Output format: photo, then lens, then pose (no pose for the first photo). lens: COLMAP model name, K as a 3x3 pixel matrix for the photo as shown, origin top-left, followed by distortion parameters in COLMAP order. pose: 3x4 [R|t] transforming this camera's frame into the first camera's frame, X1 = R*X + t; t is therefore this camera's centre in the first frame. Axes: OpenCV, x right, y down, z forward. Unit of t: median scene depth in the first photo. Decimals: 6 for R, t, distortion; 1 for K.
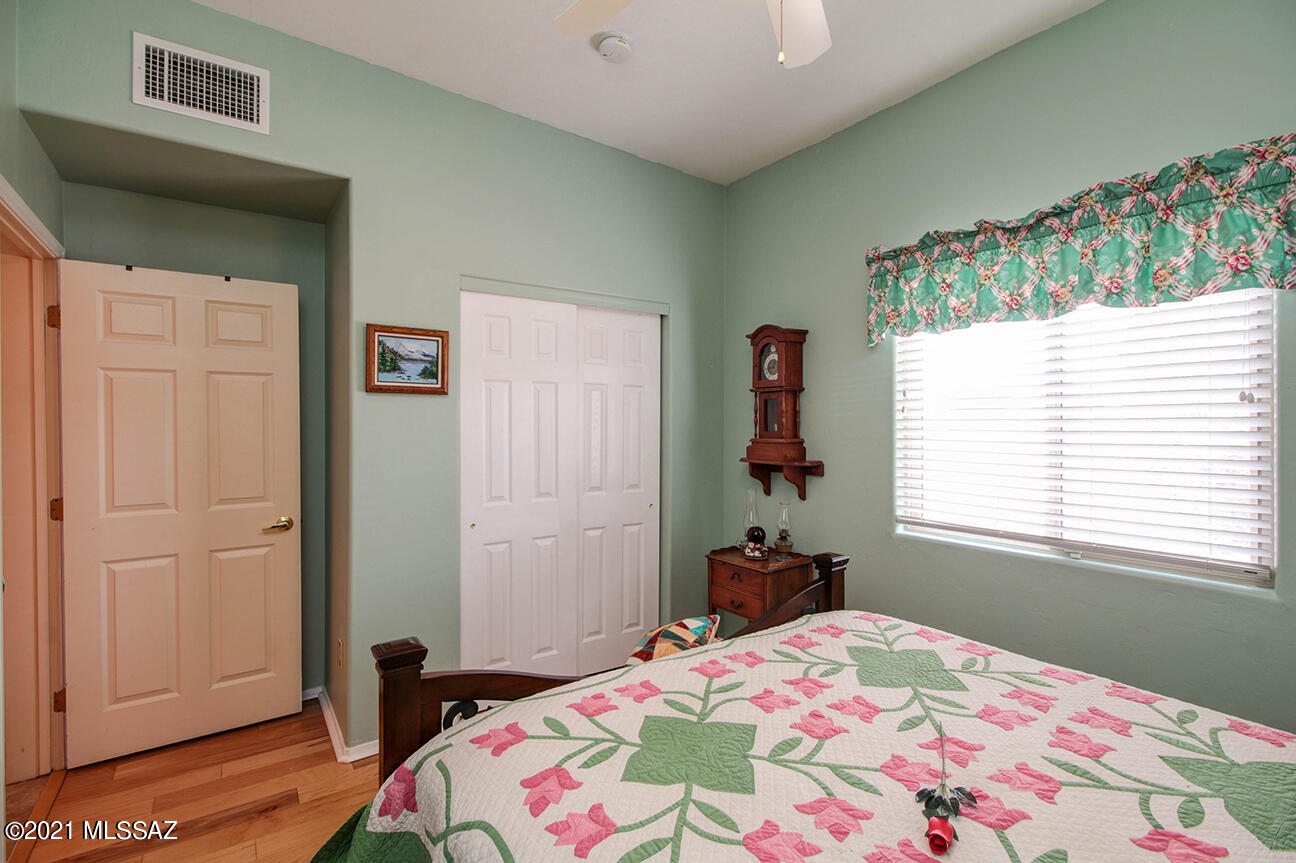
lens RADIAL K [[591.6, 0, 642.1], [0, 591.6, 424.3], [0, 0, 1]] dist [0.017163, -0.008209]
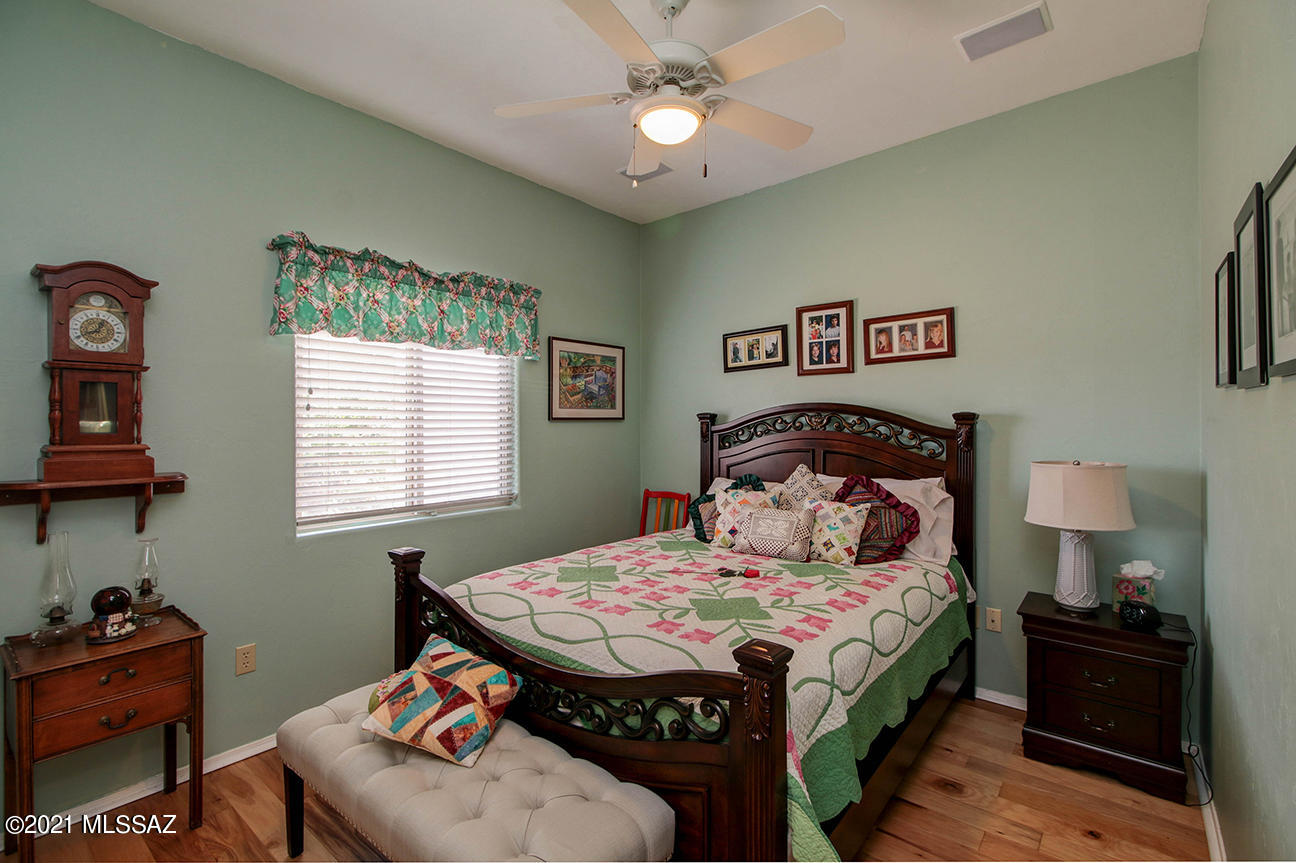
lens RADIAL K [[591.6, 0, 648.2], [0, 591.6, 424.2], [0, 0, 1]] dist [0.017163, -0.008209]
pose [[-0.280849, -0.000780, 0.959752, -0.809883], [-0.000113, 1.000000, 0.000780, 0.001931], [-0.959752, 0.000111, -0.280849, 0.913483]]
